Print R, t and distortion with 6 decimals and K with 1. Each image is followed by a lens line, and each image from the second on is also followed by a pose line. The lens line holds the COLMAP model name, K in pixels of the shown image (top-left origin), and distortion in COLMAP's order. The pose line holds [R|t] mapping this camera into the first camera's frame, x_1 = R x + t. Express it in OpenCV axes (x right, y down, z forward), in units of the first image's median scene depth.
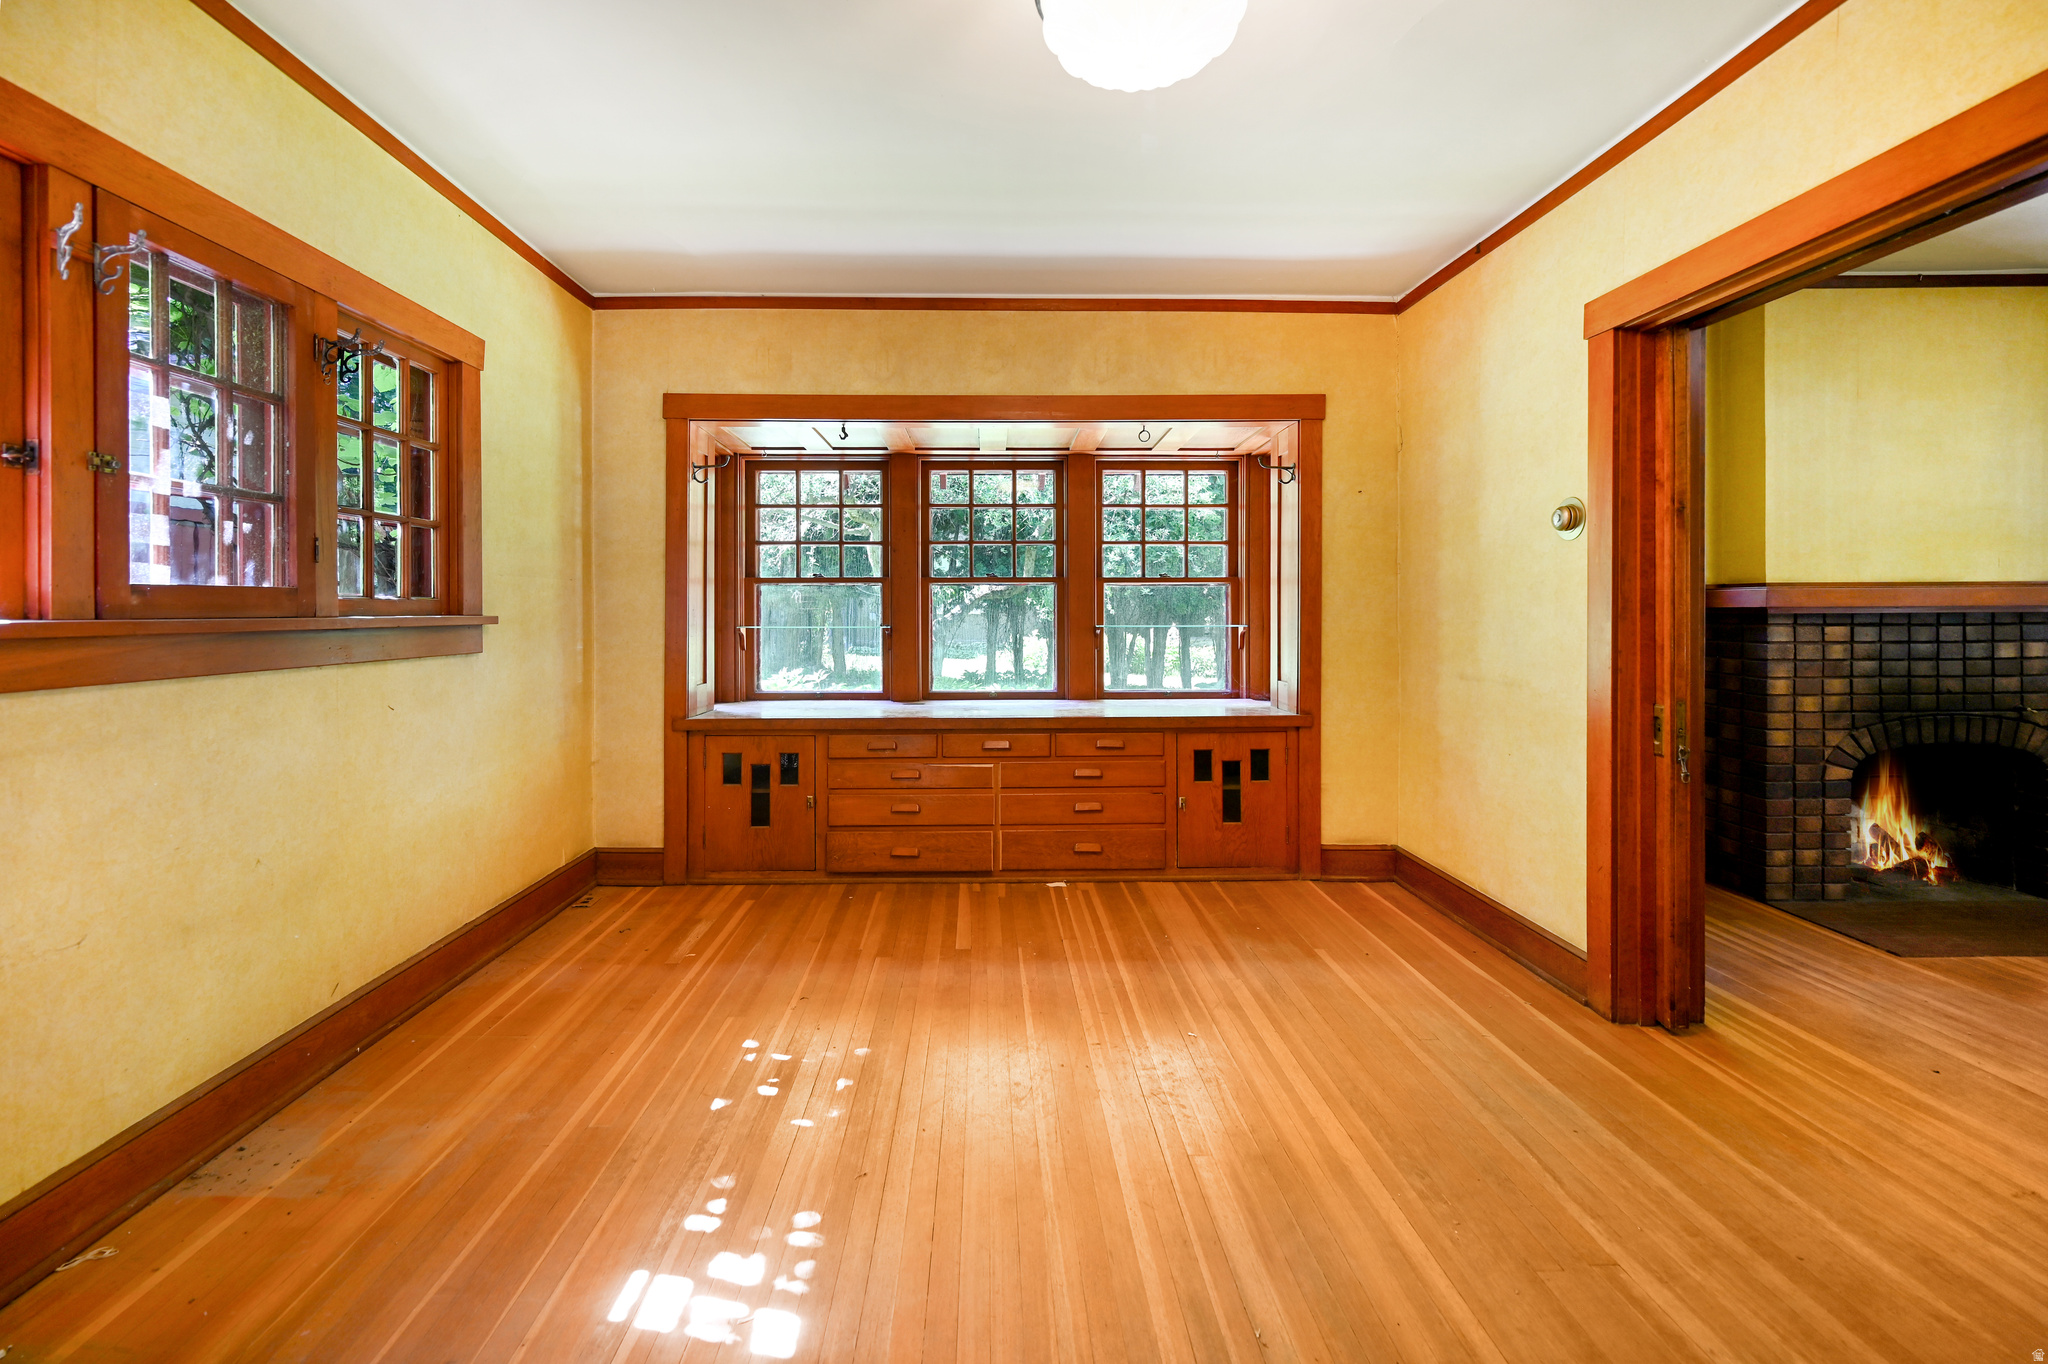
lens RADIAL K [[837.7, 0, 1007.4], [0, 837.7, 615.0], [0, 0, 1]] dist [0.000238, -0.000057]
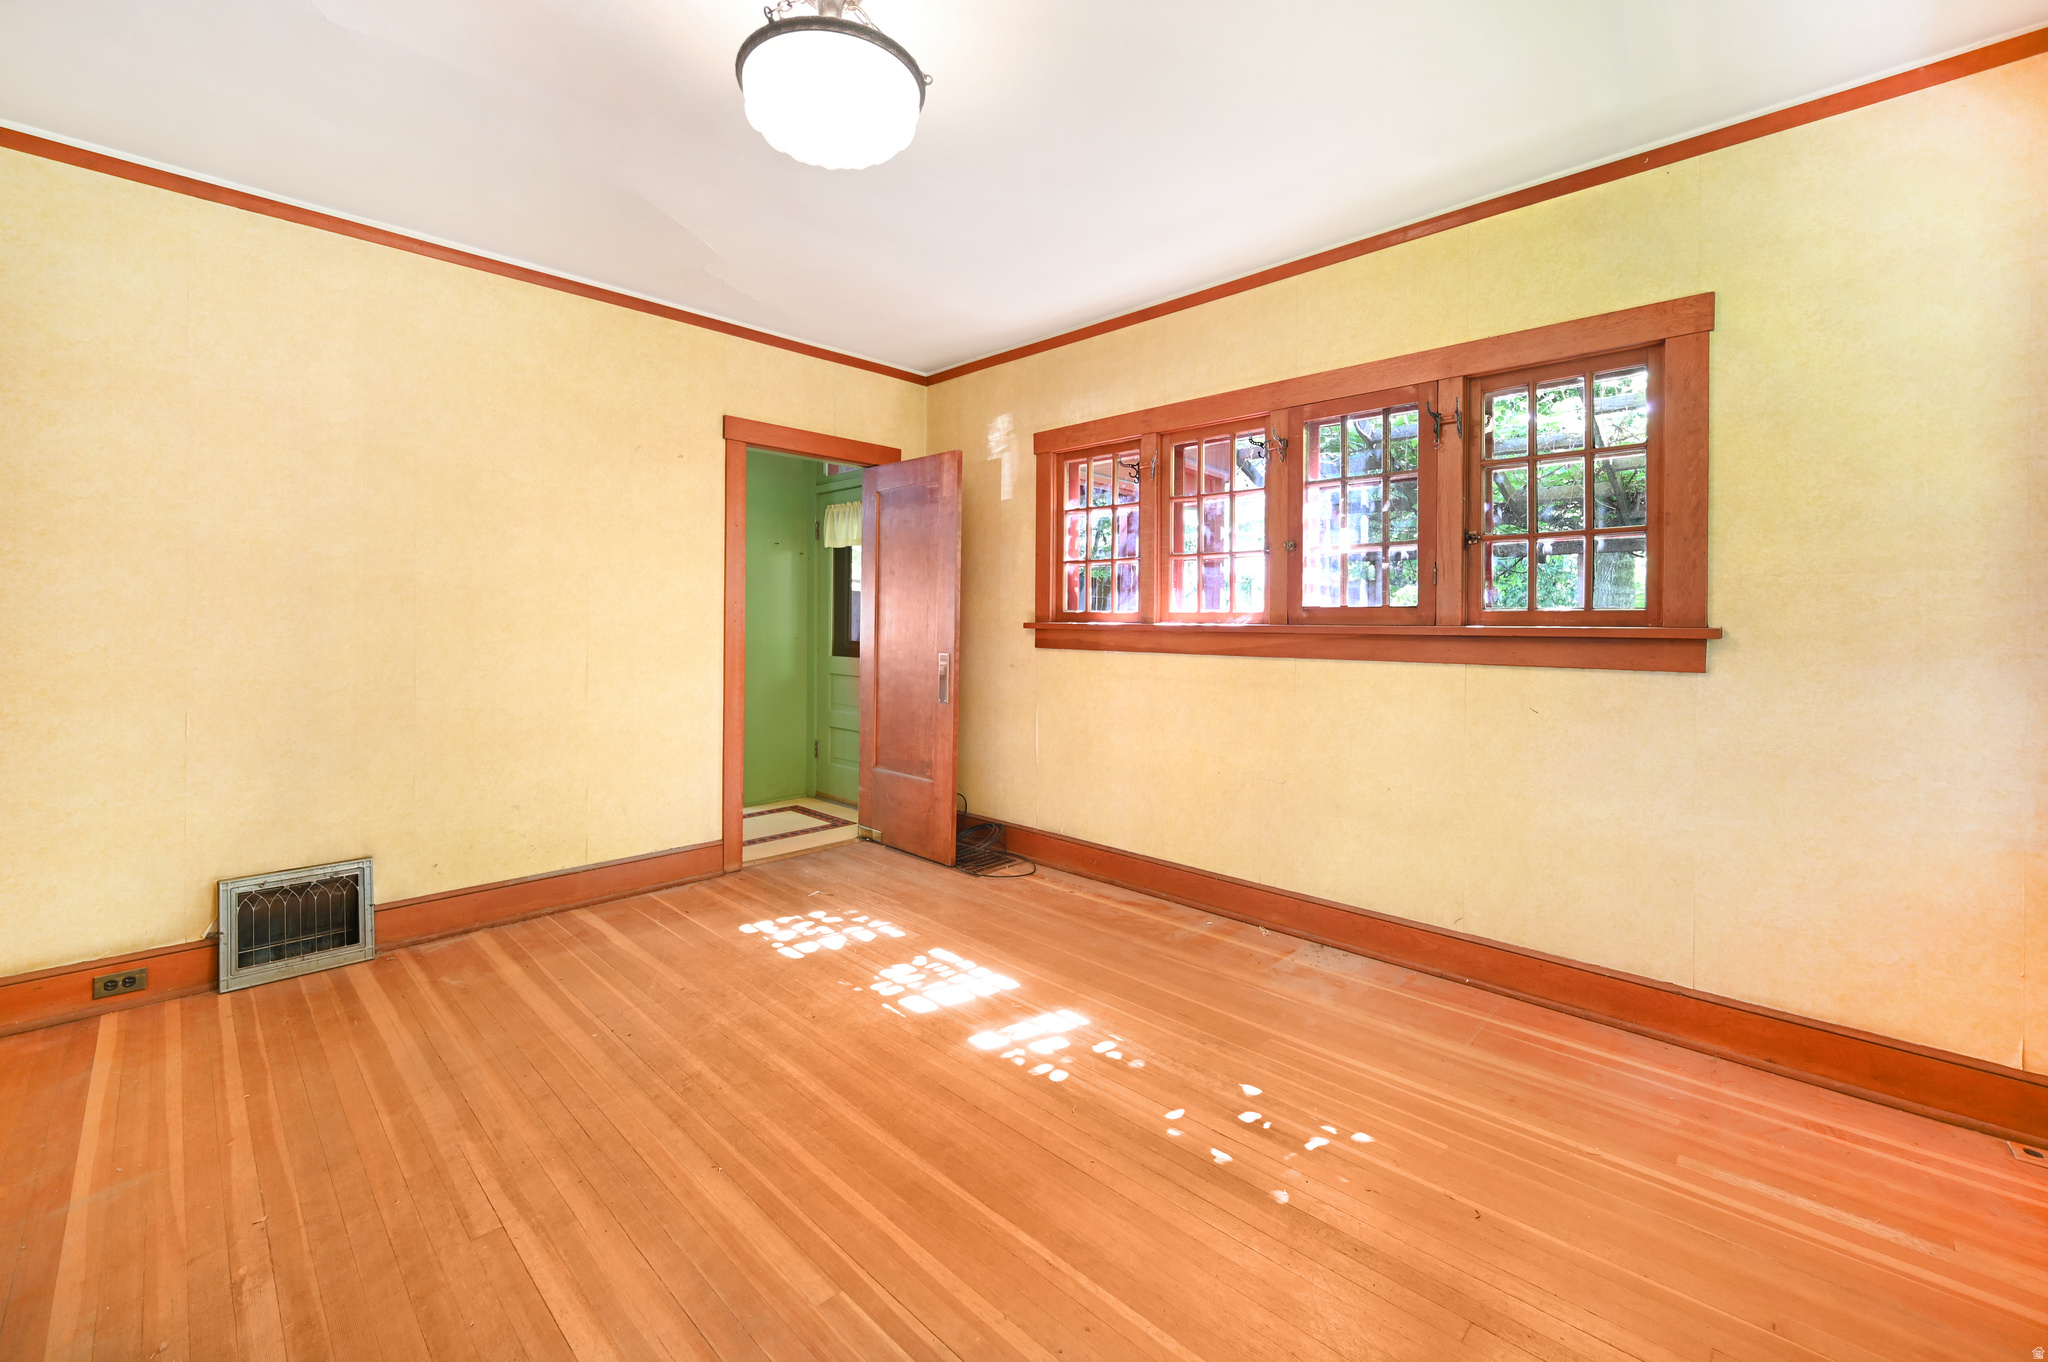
lens RADIAL K [[837.7, 0, 1007.4], [0, 837.7, 614.0], [0, 0, 1]] dist [0.000238, -0.000057]
pose [[-0.720053, -0.005472, -0.693897, 0.363179], [-0.007441, 0.999972, -0.000163, -0.006850], [0.693879, 0.005046, -0.720074, 0.921083]]
